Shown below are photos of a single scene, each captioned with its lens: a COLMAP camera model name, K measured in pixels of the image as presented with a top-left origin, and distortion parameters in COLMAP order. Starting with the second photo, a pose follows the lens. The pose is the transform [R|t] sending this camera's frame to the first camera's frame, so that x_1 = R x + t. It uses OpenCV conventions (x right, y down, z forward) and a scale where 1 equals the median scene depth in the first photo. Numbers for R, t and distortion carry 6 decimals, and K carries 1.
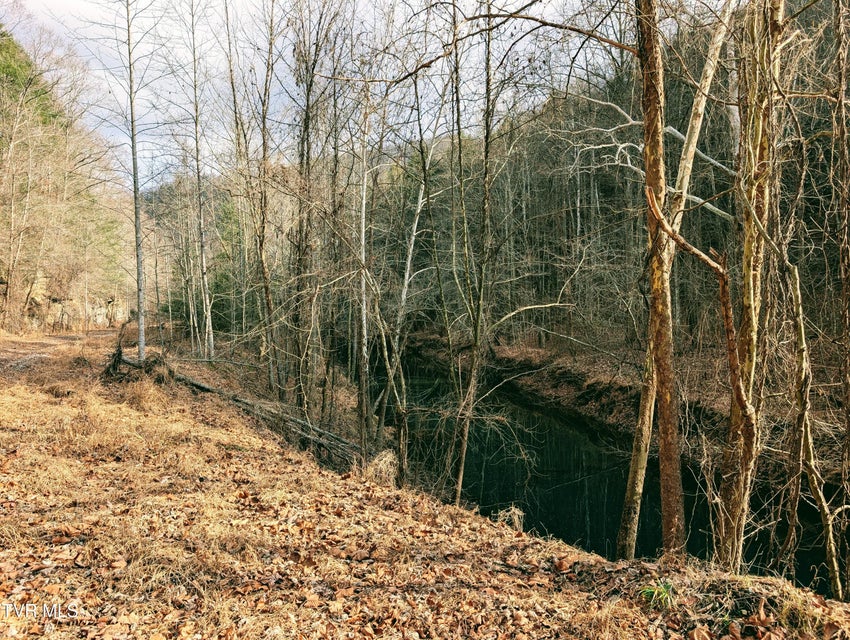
lens RADIAL K [[614.7, 0, 424.0], [0, 614.7, 322.3], [0, 0, 1]] dist [0.009994, -0.007438]
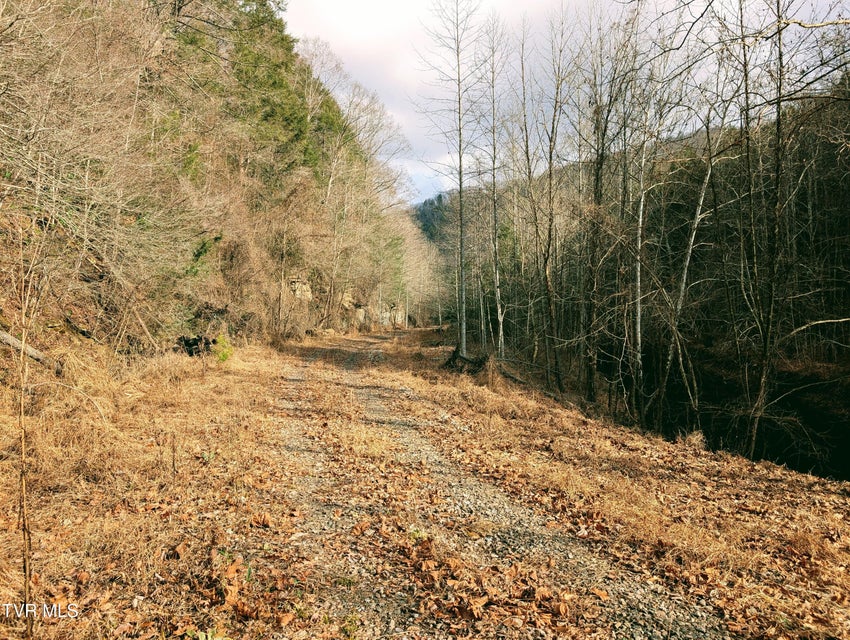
lens RADIAL K [[614.7, 0, 427.8], [0, 614.7, 311.7], [0, 0, 1]] dist [0.009994, -0.007438]
pose [[0.924572, 0.010769, -0.380855, -0.028581], [-0.020797, 0.999537, -0.022223, -0.001908], [0.380439, 0.028467, 0.924368, -0.136127]]
